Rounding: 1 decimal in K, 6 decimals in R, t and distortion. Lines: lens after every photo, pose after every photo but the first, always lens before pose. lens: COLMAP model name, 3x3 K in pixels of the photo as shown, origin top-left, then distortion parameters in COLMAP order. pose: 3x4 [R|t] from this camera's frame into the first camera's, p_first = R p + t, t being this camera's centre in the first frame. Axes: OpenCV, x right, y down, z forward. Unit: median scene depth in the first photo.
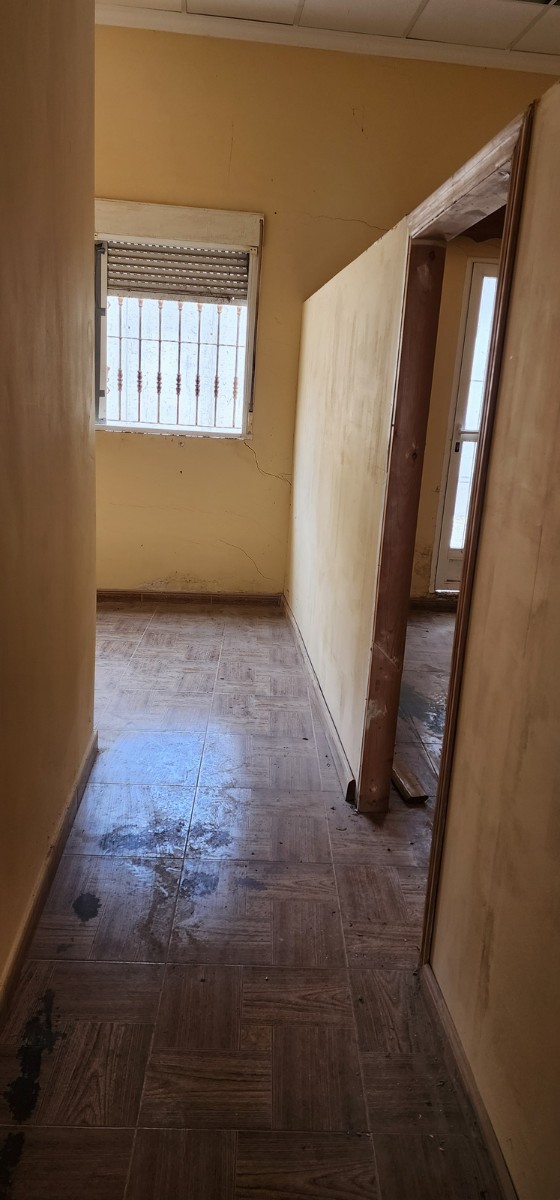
lens RADIAL K [[802.9, 0, 287.5], [0, 802.9, 603.9], [0, 0, 1]] dist [-0.001344, -0.002247]
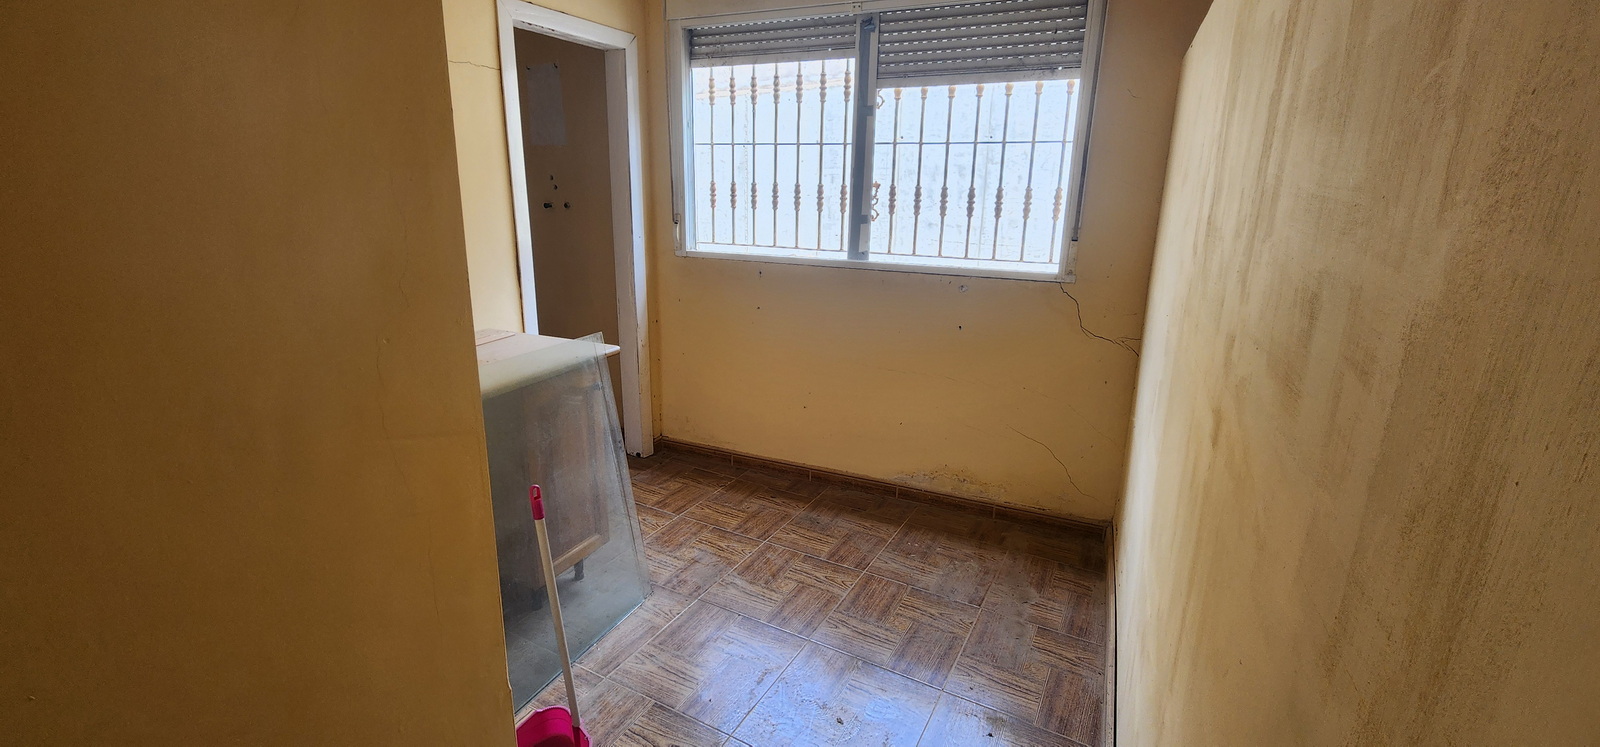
lens RADIAL K [[657.6, 0, 797.5], [0, 657.6, 351.9], [0, 0, 1]] dist [0.001929, -0.000236]
pose [[0.859602, 0.074519, -0.505501, 0.036867], [-0.089052, 0.996016, -0.004603, -0.130752], [0.503144, 0.048973, 0.862814, 0.445788]]
